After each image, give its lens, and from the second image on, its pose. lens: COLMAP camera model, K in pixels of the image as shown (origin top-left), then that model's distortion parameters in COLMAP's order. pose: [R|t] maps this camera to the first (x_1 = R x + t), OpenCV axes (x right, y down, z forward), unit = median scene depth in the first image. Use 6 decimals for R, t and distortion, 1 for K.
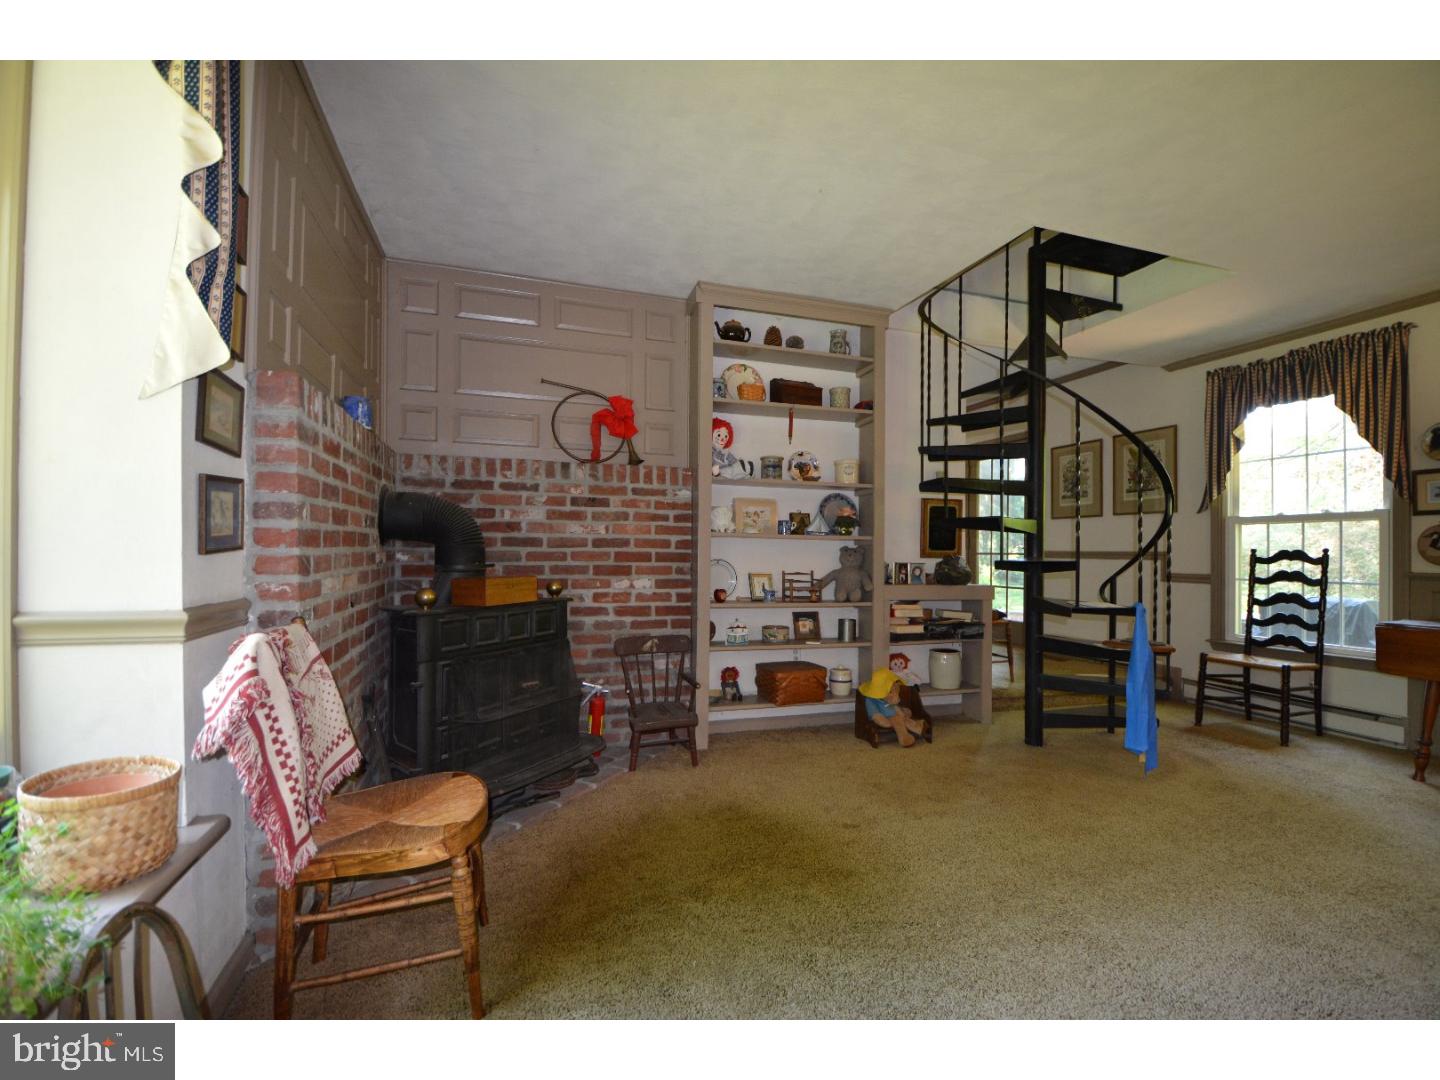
lens RADIAL K [[630.3, 0, 720.0], [0, 630.3, 540.0], [0, 0, 1]] dist [0.041409, 0.000065]
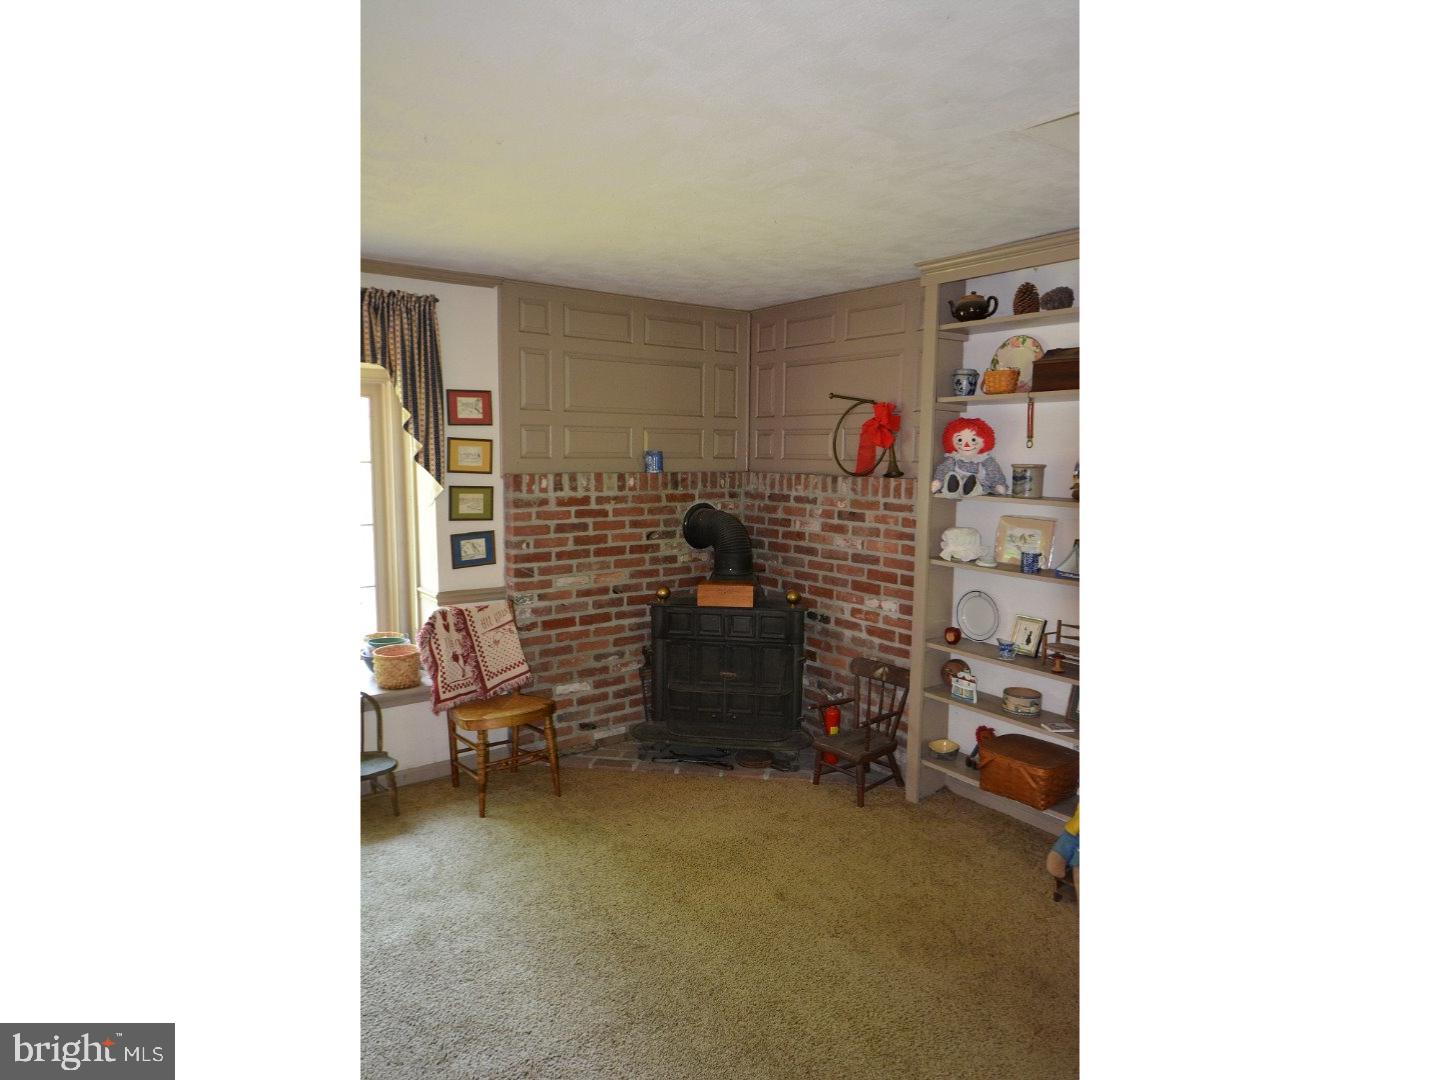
lens RADIAL K [[811.9, 0, 720.0], [0, 811.9, 540.0], [0, 0, 1]] dist [0.003684, 0.000252]
pose [[0.341223, 0.092261, -0.935444, 0.915856], [0.004760, 0.994989, 0.099870, -0.150553], [0.939970, -0.038530, 0.339074, 0.371770]]
